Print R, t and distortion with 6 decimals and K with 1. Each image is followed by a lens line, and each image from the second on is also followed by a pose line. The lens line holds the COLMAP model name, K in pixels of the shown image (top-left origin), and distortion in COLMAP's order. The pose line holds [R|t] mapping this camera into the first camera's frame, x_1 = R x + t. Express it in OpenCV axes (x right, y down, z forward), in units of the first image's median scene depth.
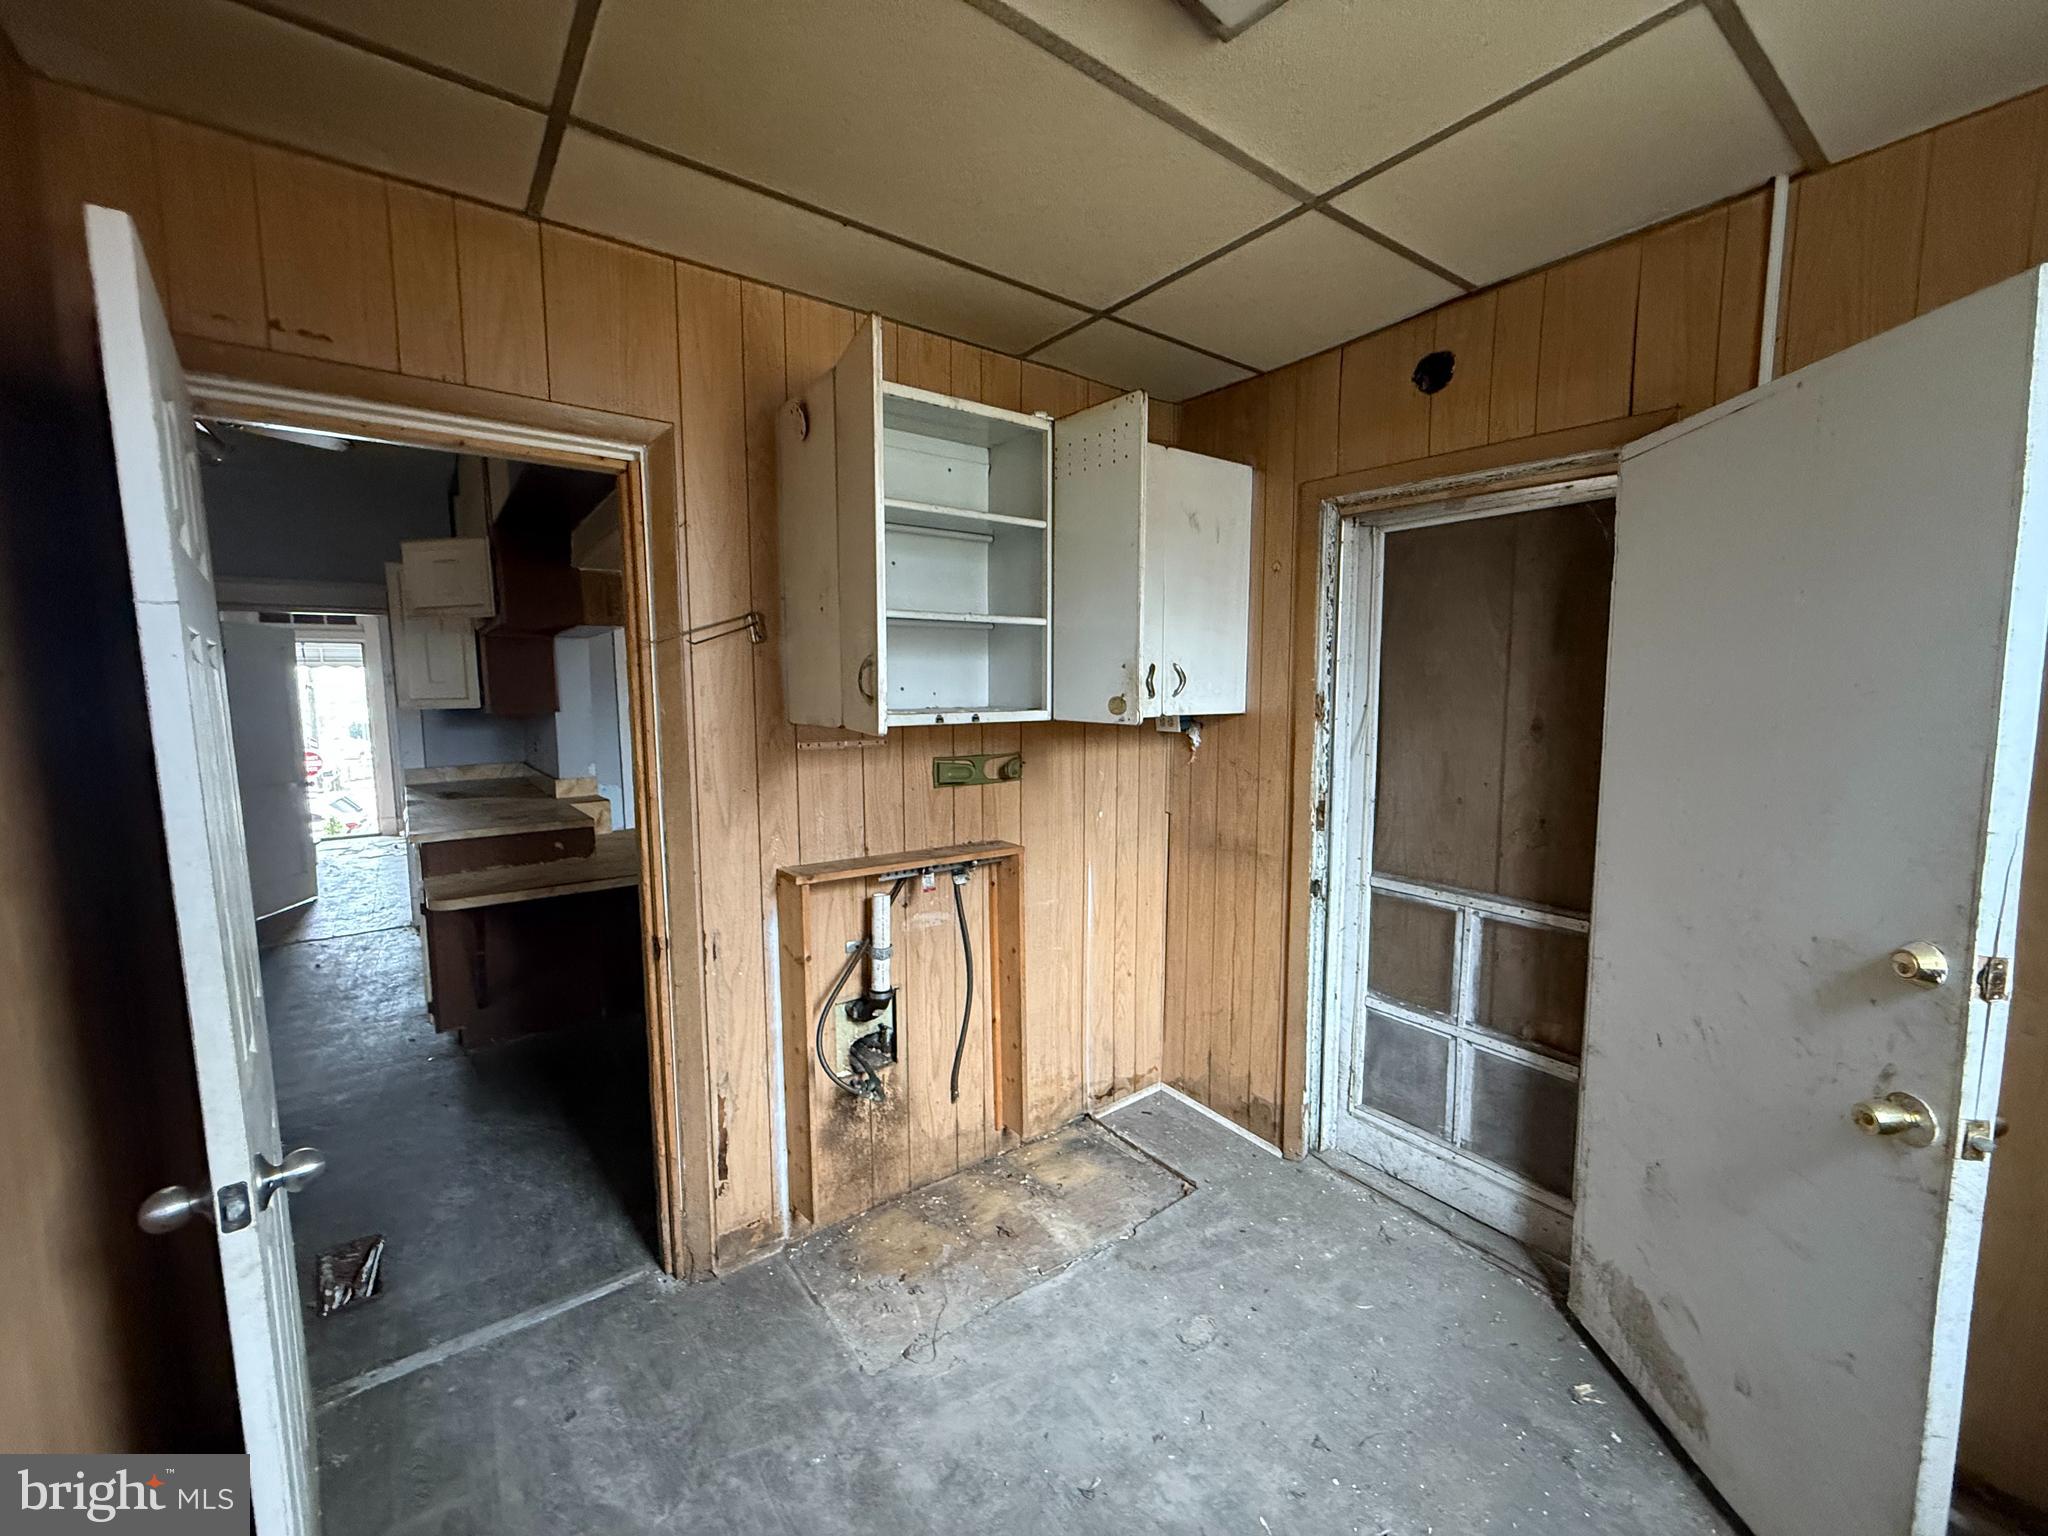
lens RADIAL K [[812.4, 0, 1016.2], [0, 812.4, 774.2], [0, 0, 1]] dist [-0.002910, 0.000665]
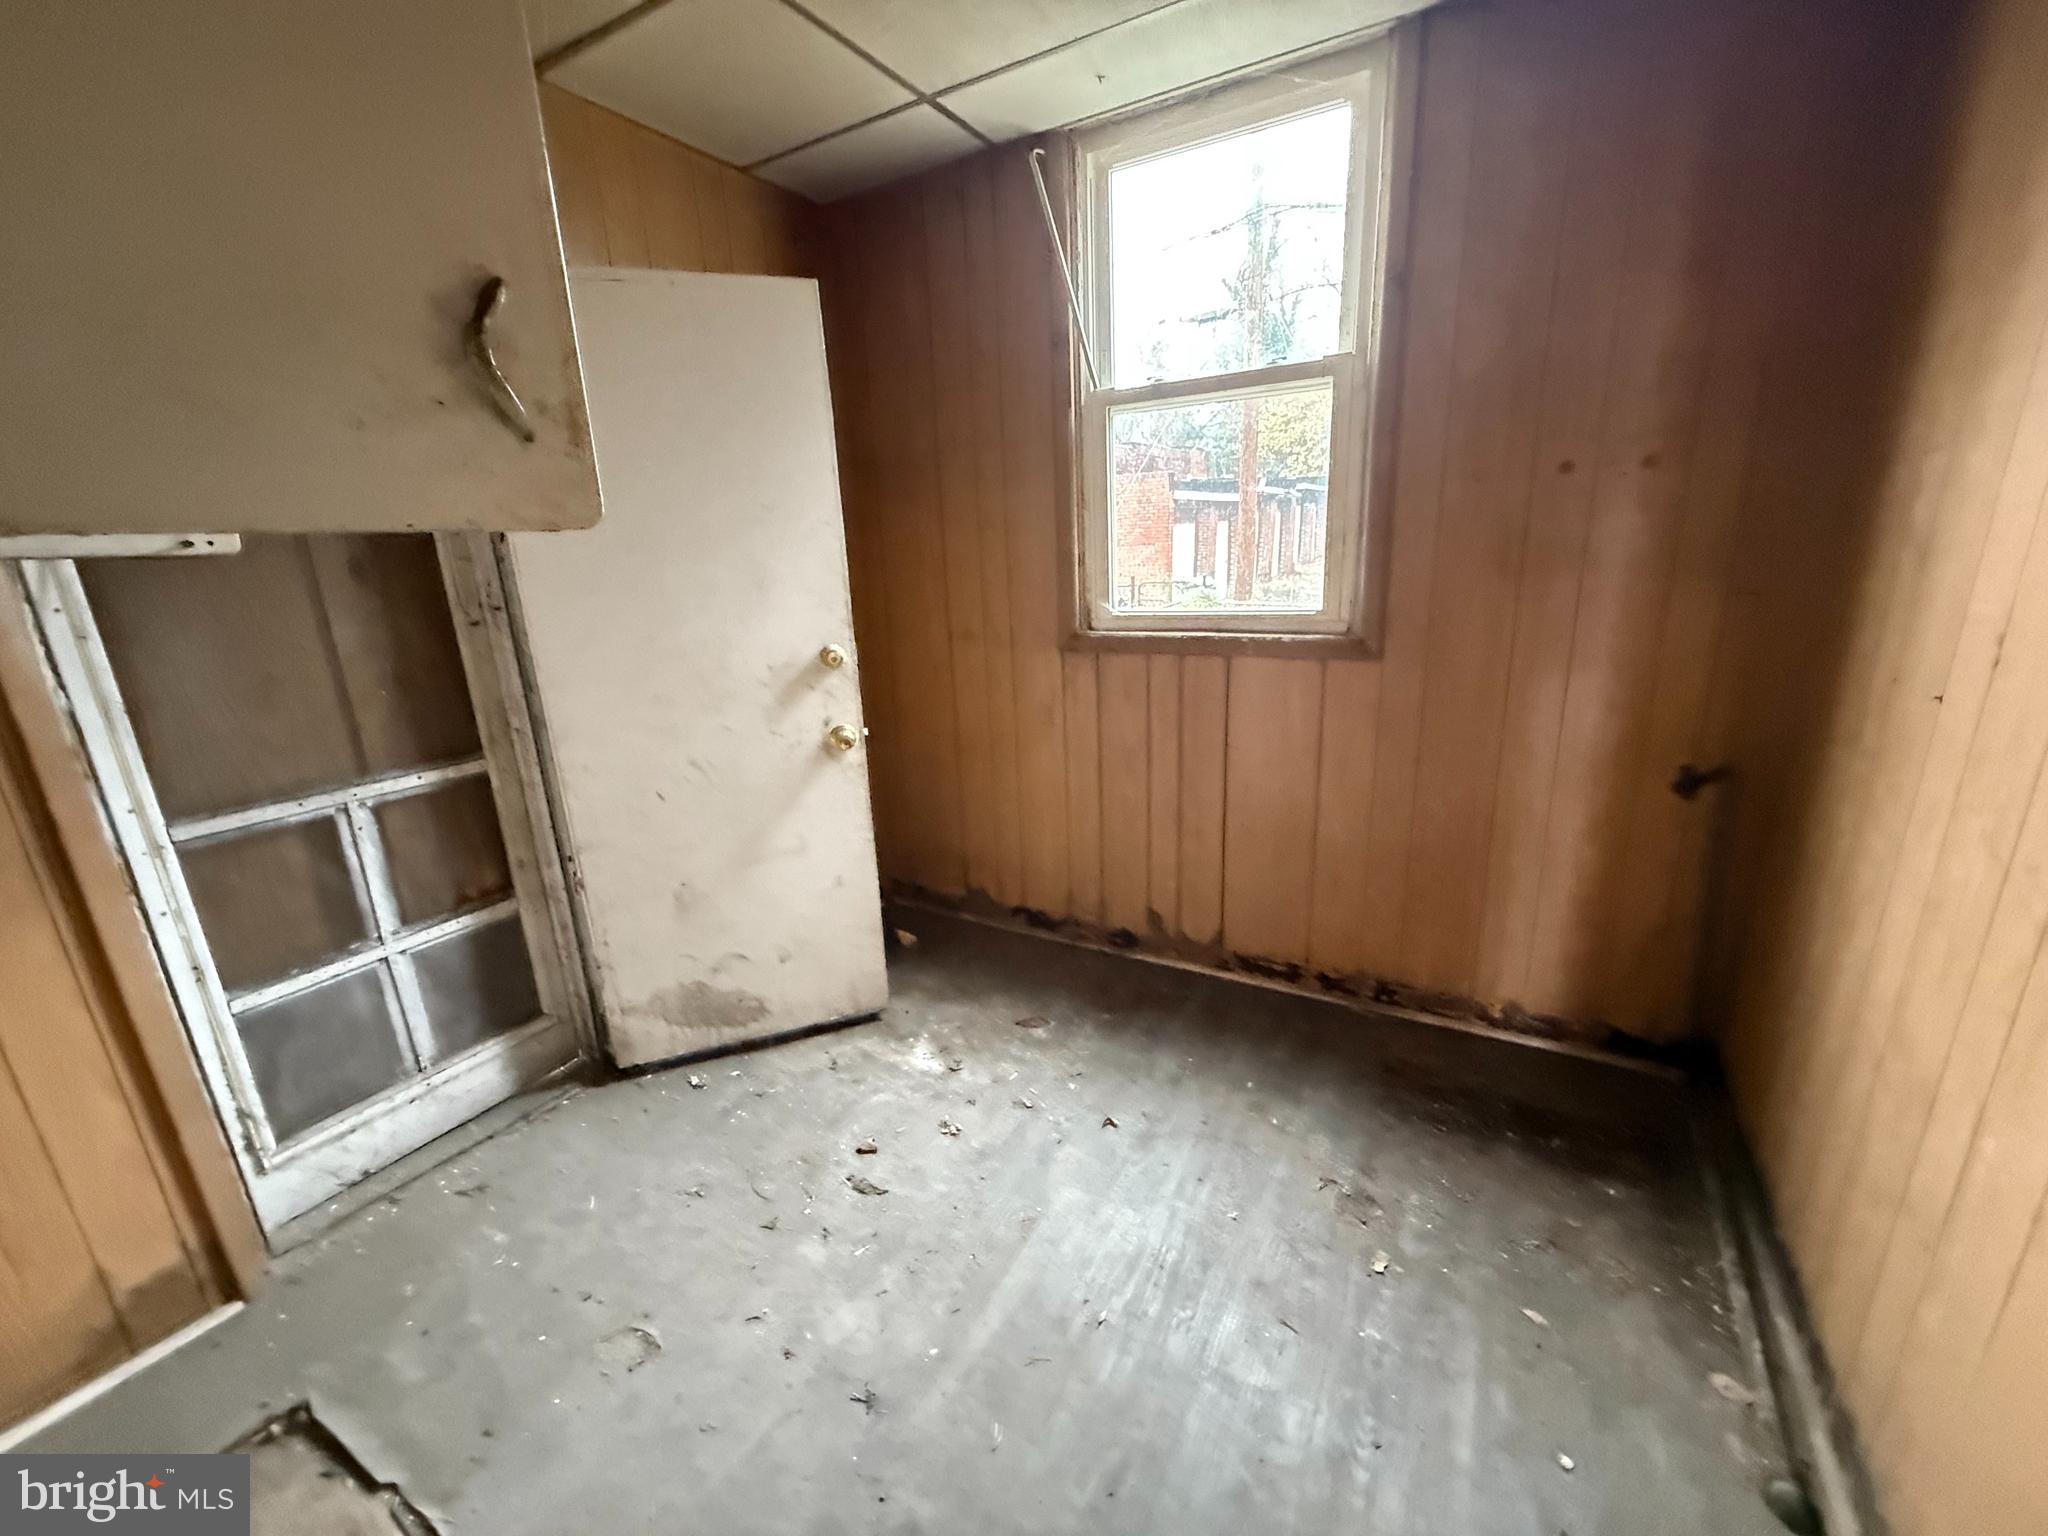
lens RADIAL K [[812.4, 0, 1022.2], [0, 812.4, 761.5], [0, 0, 1]] dist [-0.002910, 0.000665]
pose [[-0.392847, -0.223584, 0.892010, -0.410752], [0.142413, 0.943500, 0.299210, -0.020597], [-0.908510, 0.244578, -0.338810, 0.646939]]
